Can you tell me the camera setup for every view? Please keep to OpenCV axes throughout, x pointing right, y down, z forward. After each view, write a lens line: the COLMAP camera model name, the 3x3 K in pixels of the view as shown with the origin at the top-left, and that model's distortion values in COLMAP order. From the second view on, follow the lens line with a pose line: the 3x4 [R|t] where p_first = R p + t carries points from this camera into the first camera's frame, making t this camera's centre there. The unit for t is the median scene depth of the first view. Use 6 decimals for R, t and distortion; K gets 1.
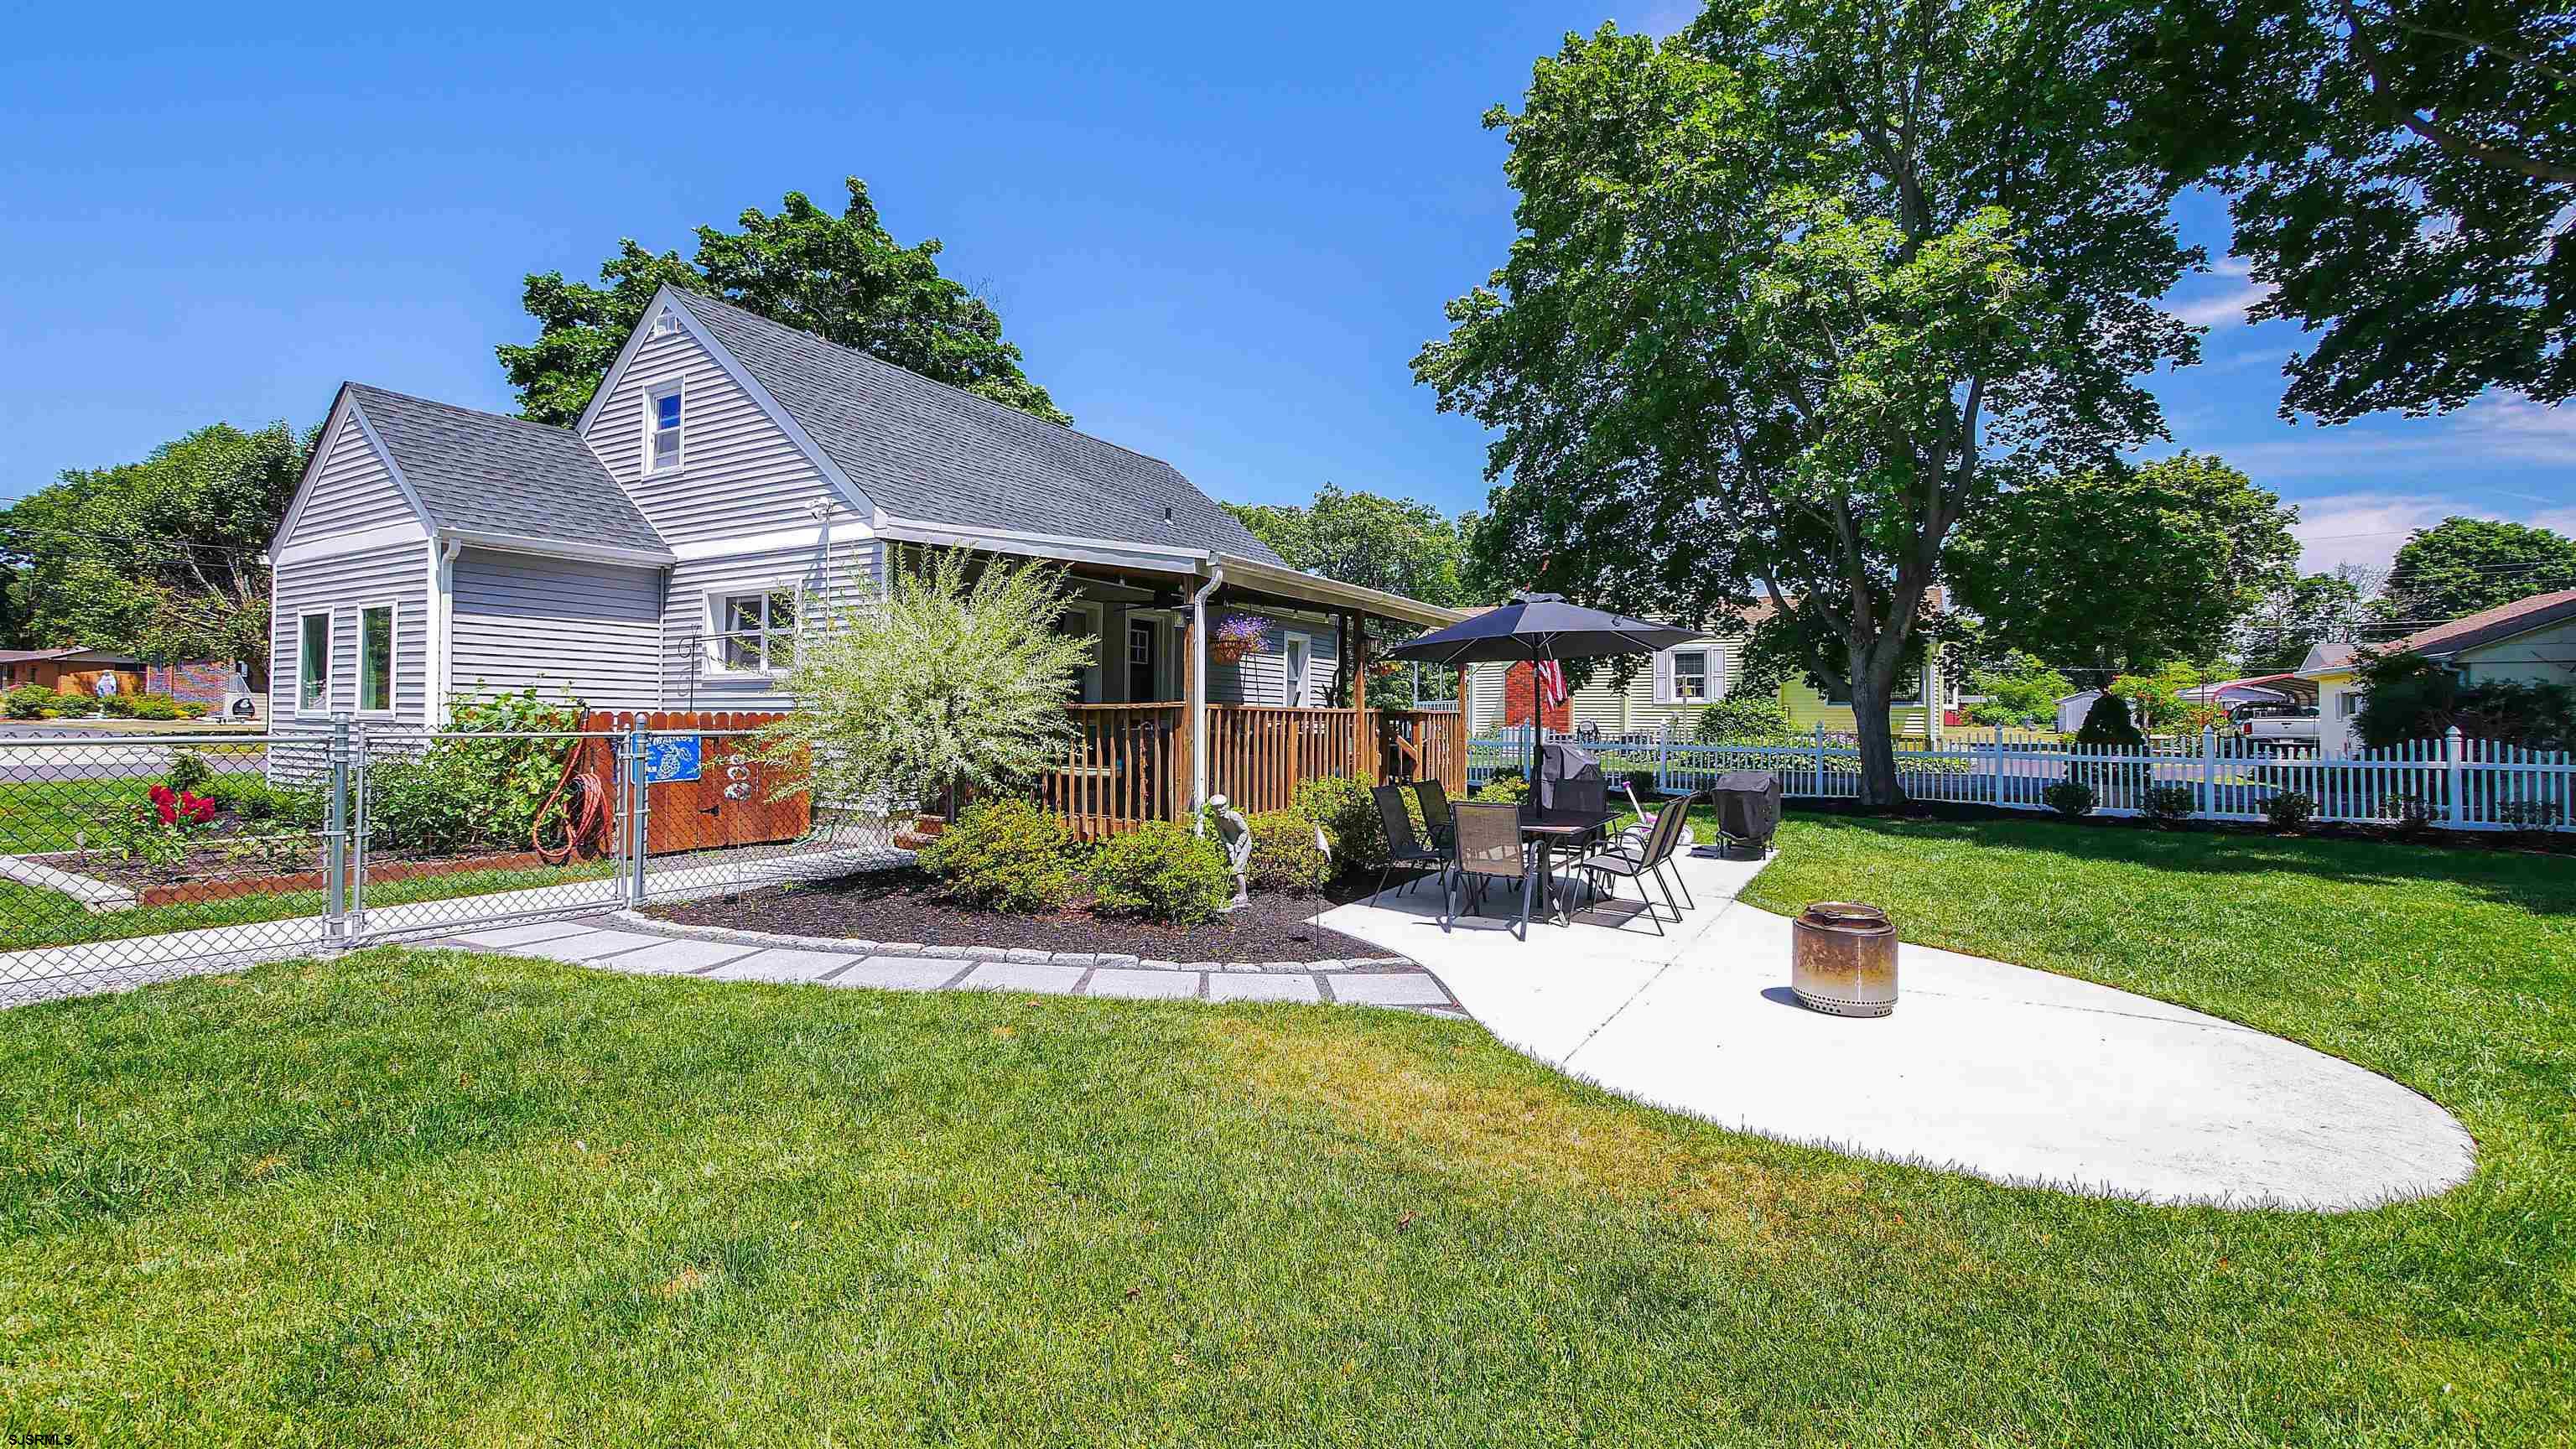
lens RADIAL K [[1075.0, 0, 1269.6], [0, 1075.0, 709.0], [0, 0, 1]] dist [-0.001595, -0.000065]
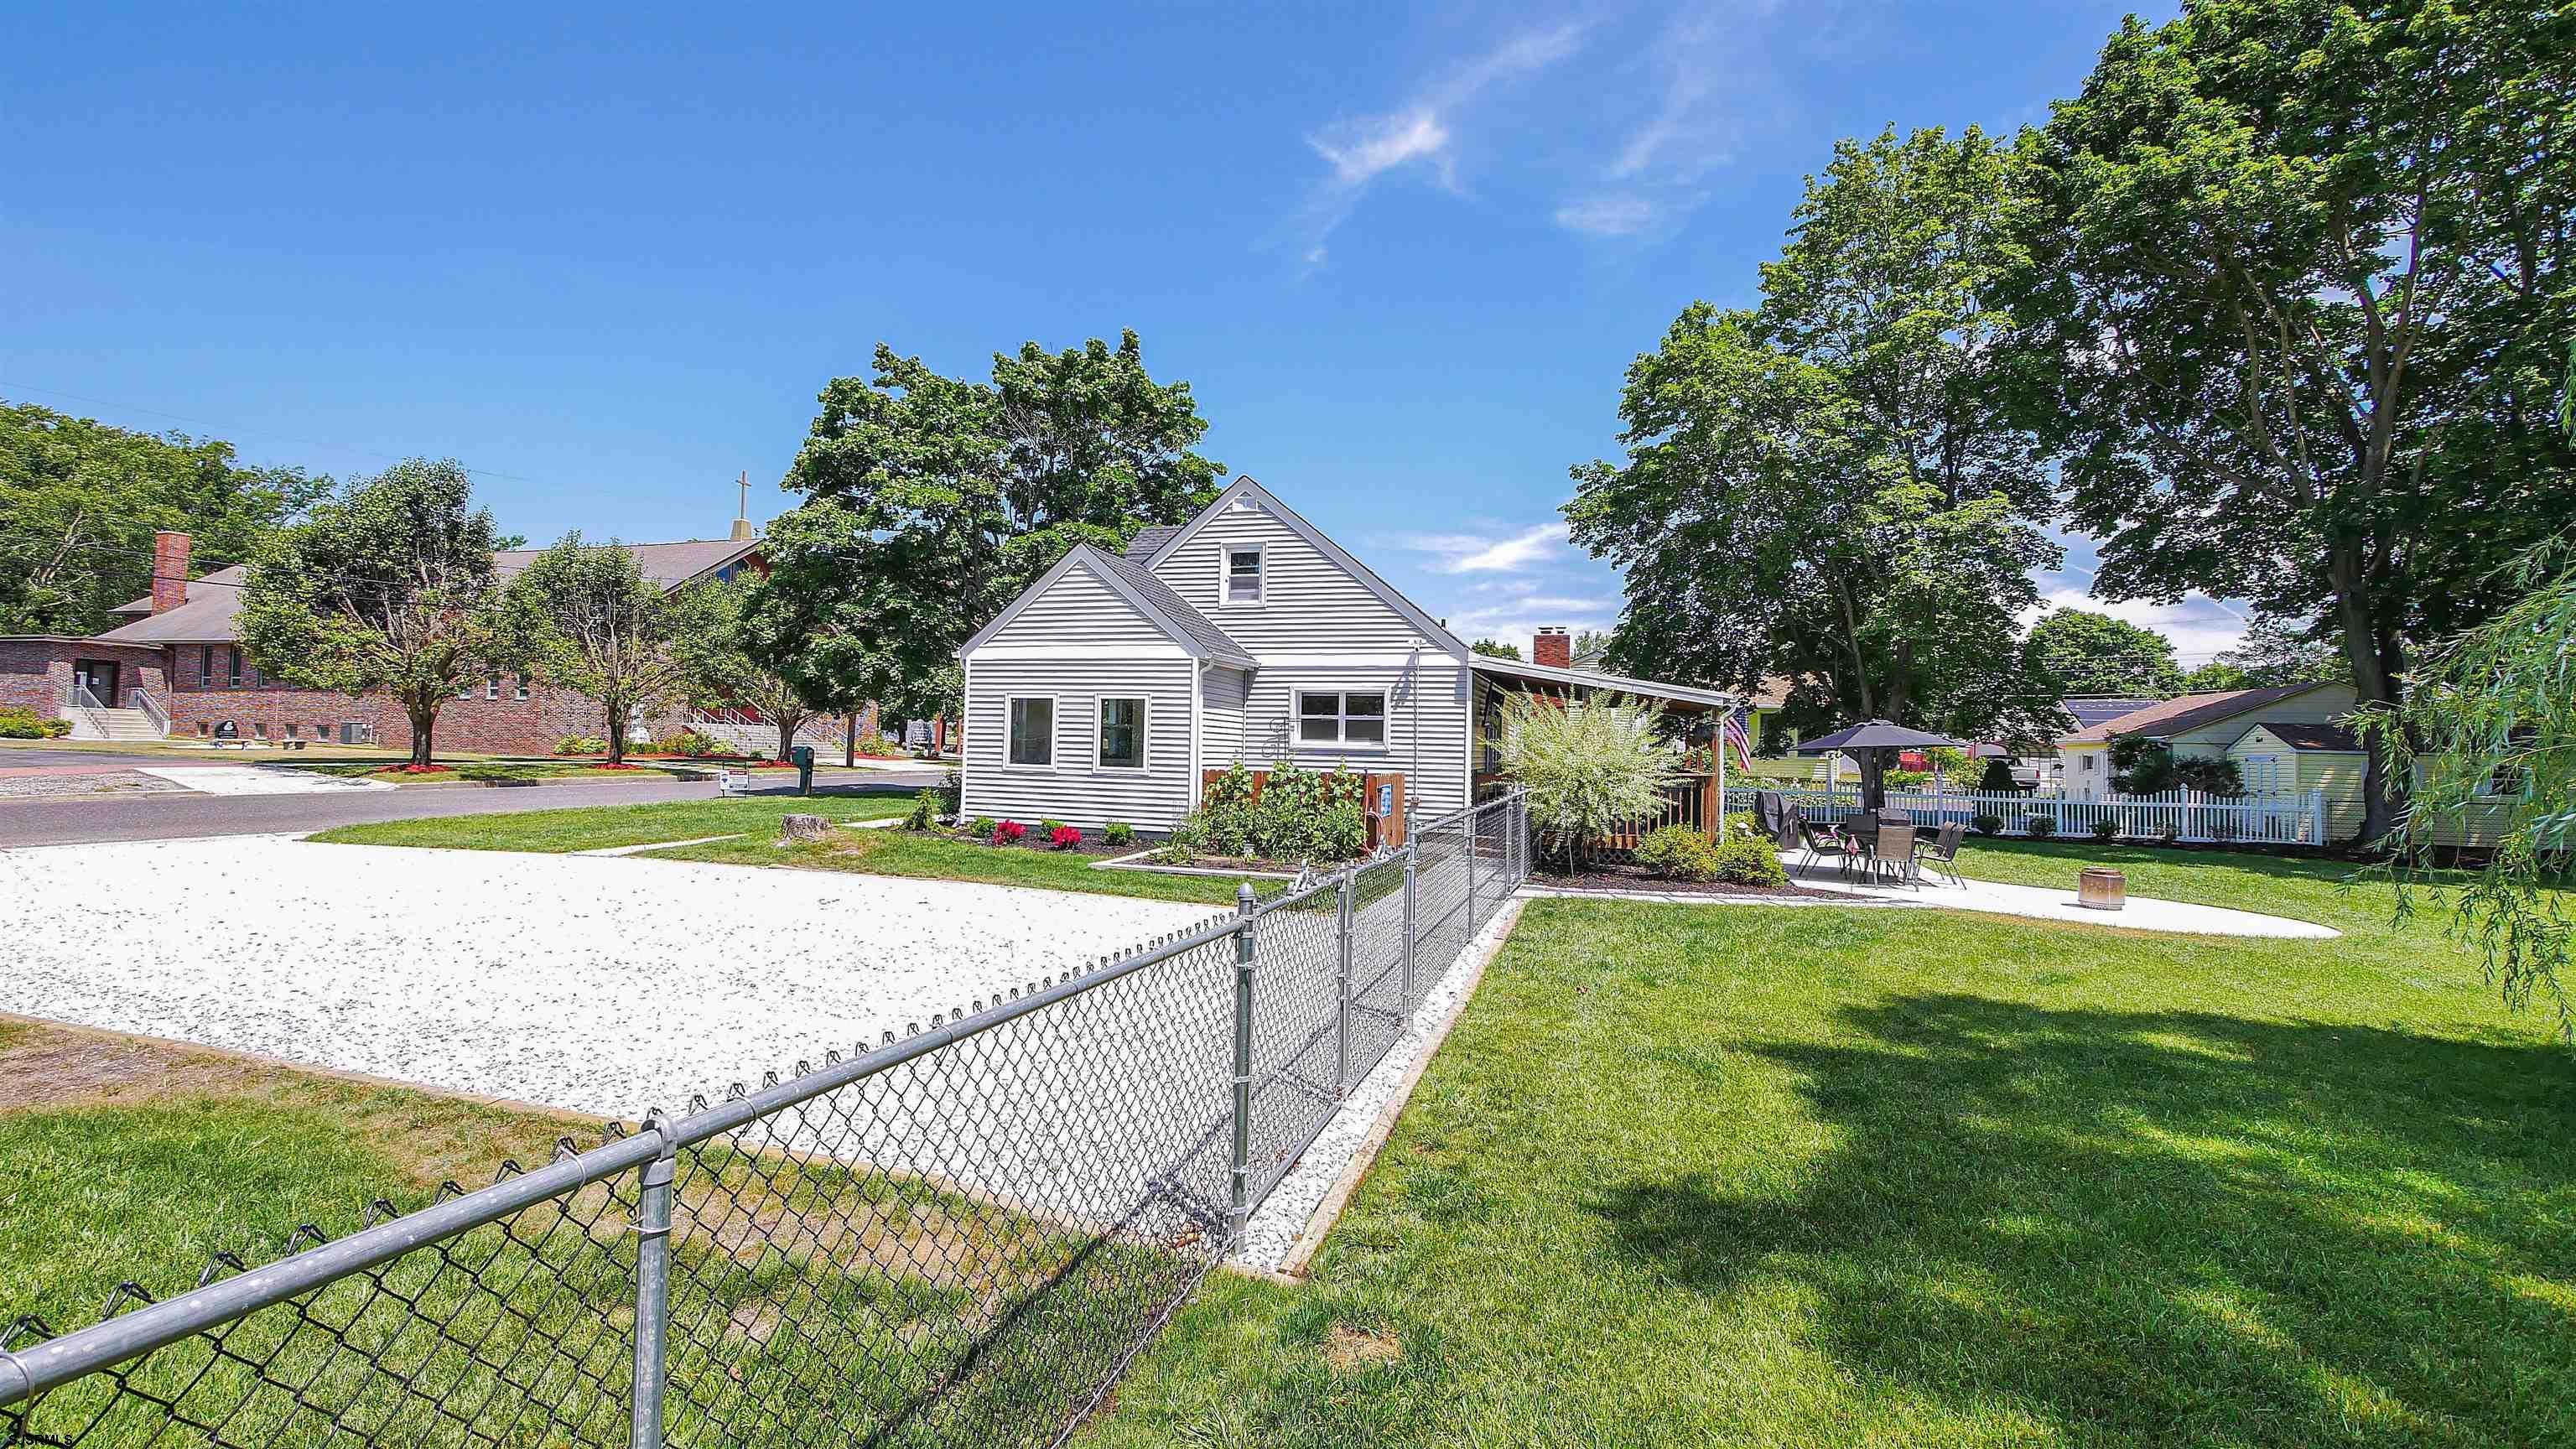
lens RADIAL K [[1075.0, 0, 1296.6], [0, 1075.0, 729.4], [0, 0, 1]] dist [-0.001595, -0.000065]
pose [[0.973310, 0.018434, 0.228755, -0.841560], [-0.016975, 0.999821, -0.008341, -0.038760], [-0.228867, 0.004235, 0.973448, -0.455179]]
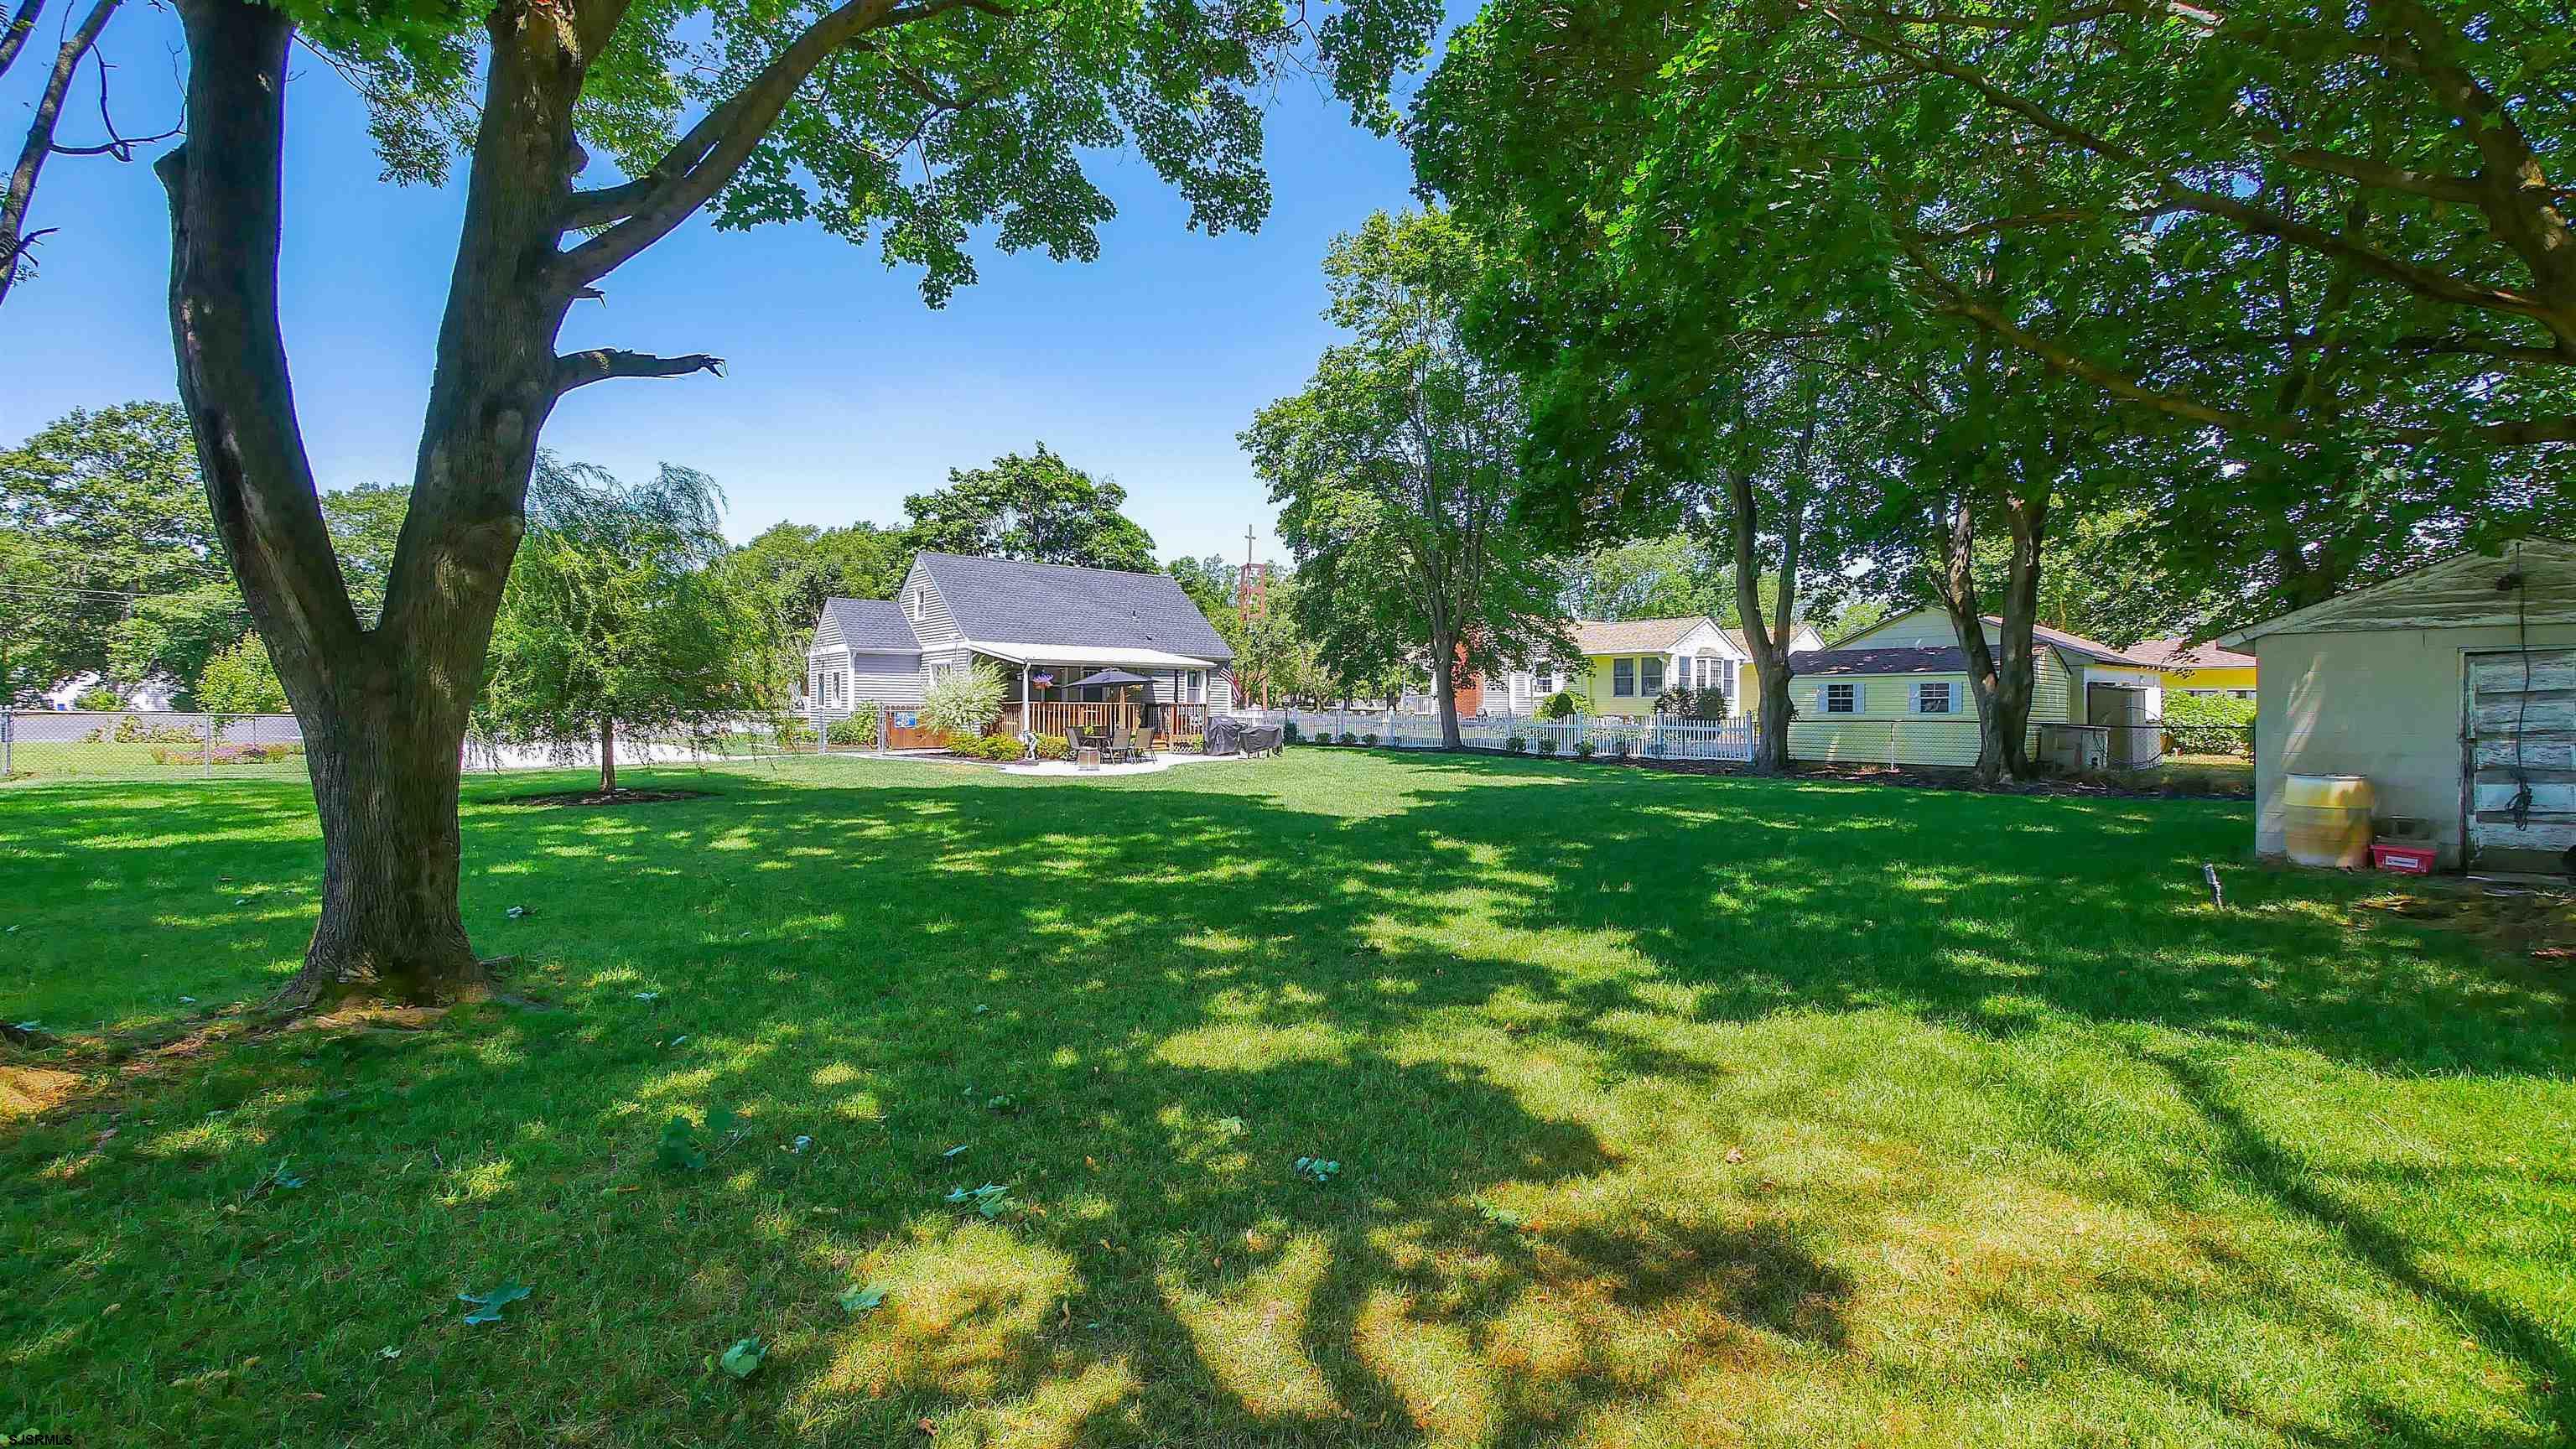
lens RADIAL K [[1075.0, 0, 1292.9], [0, 1075.0, 721.6], [0, 0, 1]] dist [-0.001595, -0.000065]
pose [[0.945499, -0.001333, -0.325623, 1.272464], [0.006883, 0.999850, 0.015893, 0.007493], [0.325553, -0.017268, 0.945366, -1.343339]]
